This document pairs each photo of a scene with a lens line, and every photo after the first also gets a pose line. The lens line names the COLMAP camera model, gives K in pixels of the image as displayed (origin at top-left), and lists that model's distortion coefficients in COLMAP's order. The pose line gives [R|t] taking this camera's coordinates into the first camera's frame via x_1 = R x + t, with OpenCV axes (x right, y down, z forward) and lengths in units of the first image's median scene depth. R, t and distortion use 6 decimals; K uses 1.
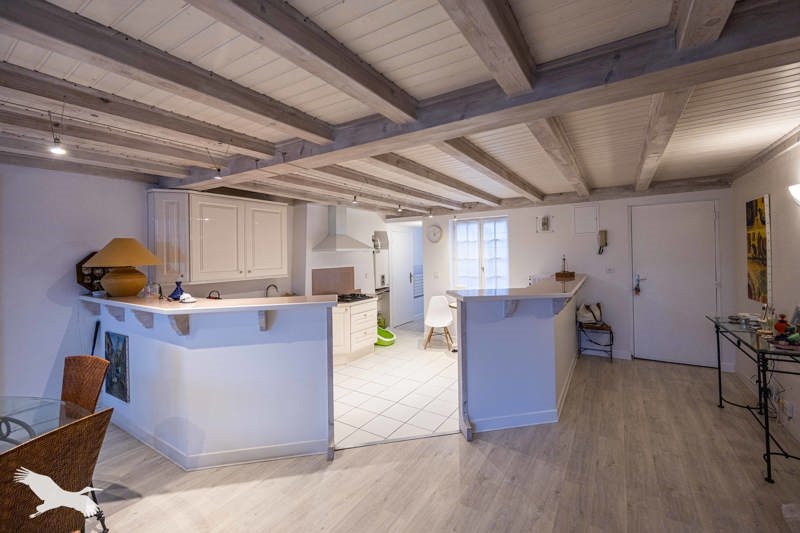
lens RADIAL K [[345.8, 0, 398.2], [0, 345.8, 252.1], [0, 0, 1]] dist [-0.000128, -0.000086]
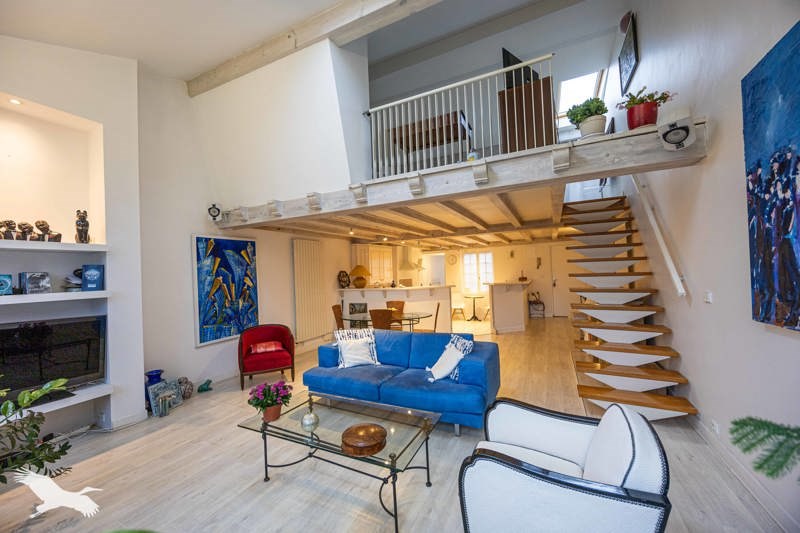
lens RADIAL K [[302.1, 0, 400.1], [0, 302.1, 266.4], [0, 0, 1]] dist [0.001003, 0.000033]
pose [[0.994339, -0.017373, 0.104823, -0.463412], [0.019701, 0.999581, -0.021217, 0.014265], [-0.104410, 0.023163, 0.994265, -0.778389]]
